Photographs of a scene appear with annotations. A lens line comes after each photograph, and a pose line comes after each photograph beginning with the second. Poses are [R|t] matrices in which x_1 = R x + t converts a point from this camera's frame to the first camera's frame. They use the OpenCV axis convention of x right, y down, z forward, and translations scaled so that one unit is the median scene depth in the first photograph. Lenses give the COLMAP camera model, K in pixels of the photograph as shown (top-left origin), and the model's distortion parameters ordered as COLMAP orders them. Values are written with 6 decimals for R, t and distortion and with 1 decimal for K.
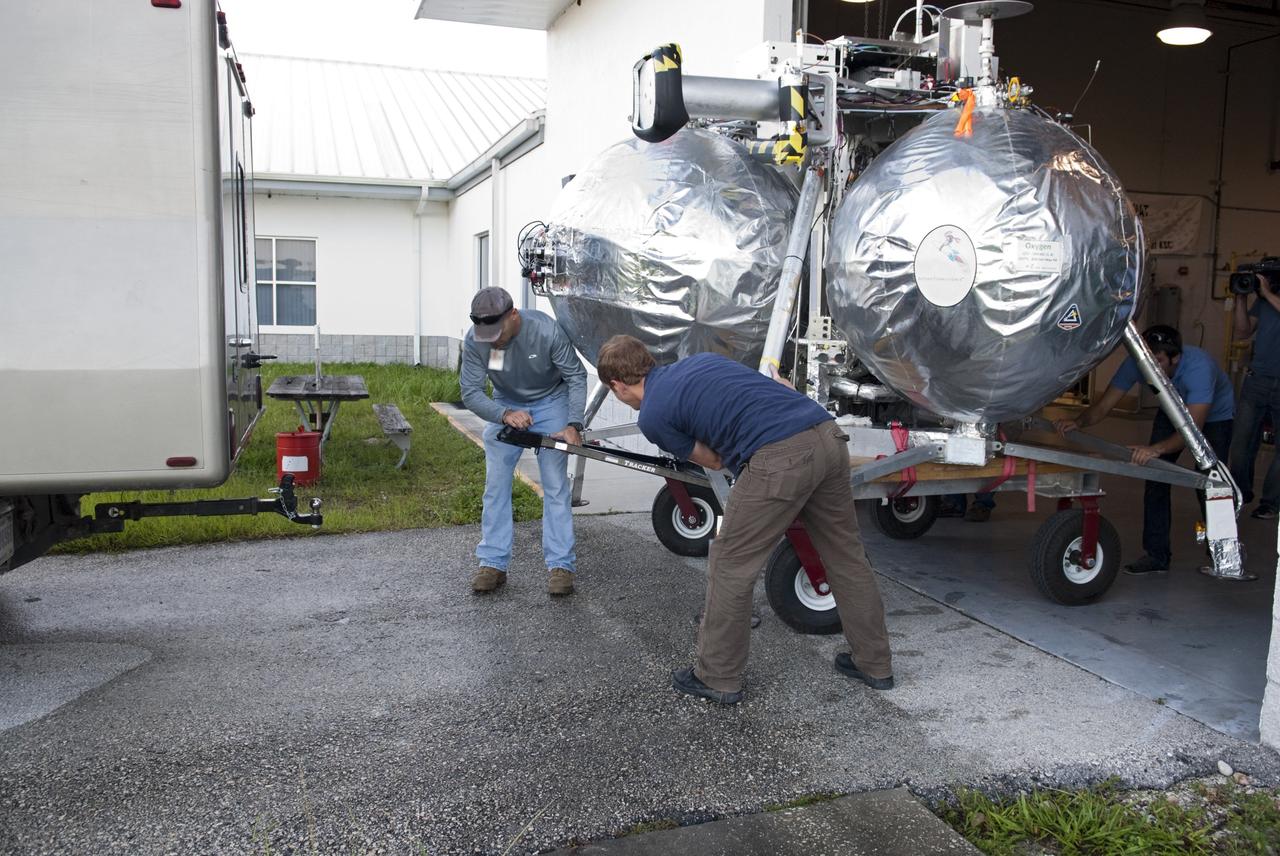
lens RADIAL K [[1071.3, 0, 640.0], [0, 1071.3, 428.0], [0, 0, 1]] dist [-0.018098, -0.001986]
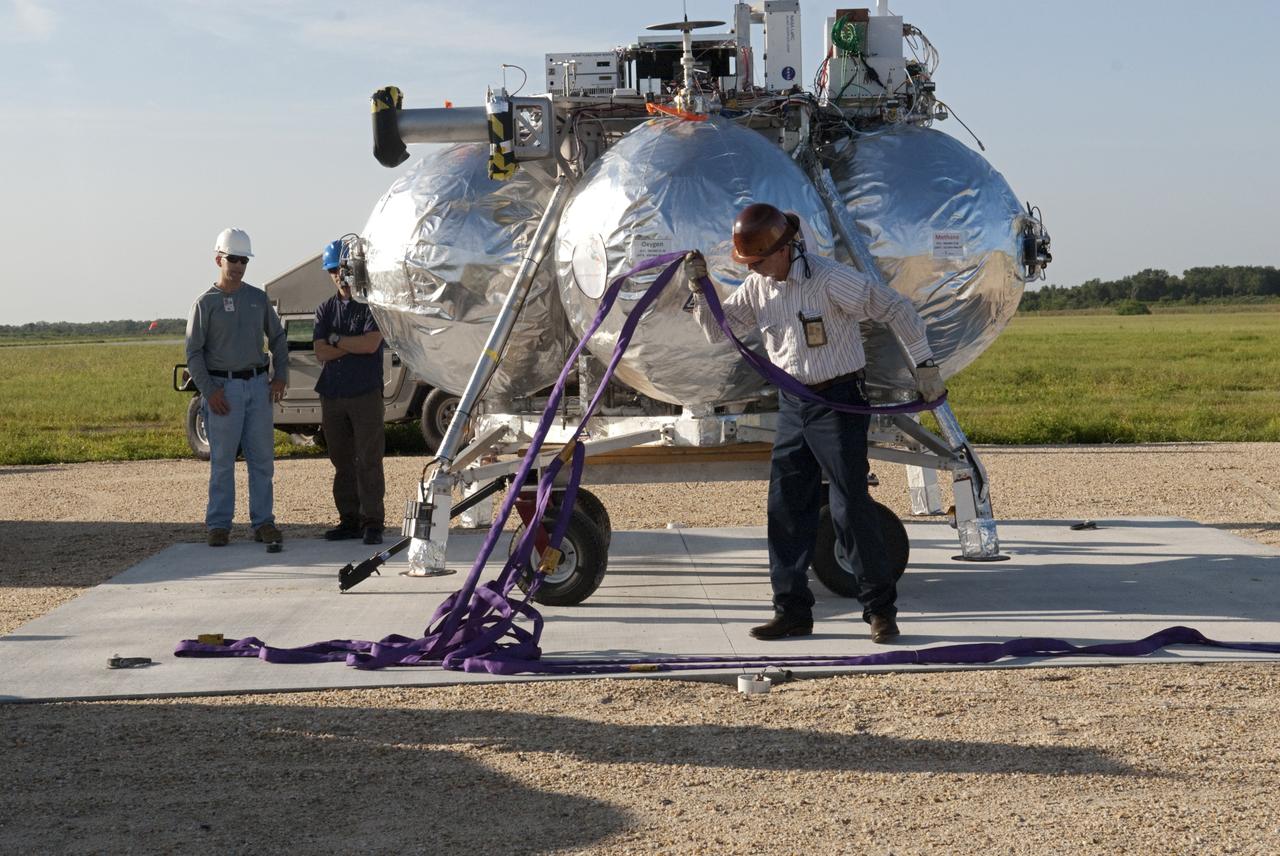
lens RADIAL K [[2541.6, 0, 640.0], [0, 2541.6, 428.0], [0, 0, 1]] dist [0.244947, -0.109348]
pose [[0.942774, -0.020161, -0.332821, 1.111397], [-0.006992, 0.996755, -0.080188, 0.221605], [0.333358, 0.077927, 0.939574, -1.401185]]
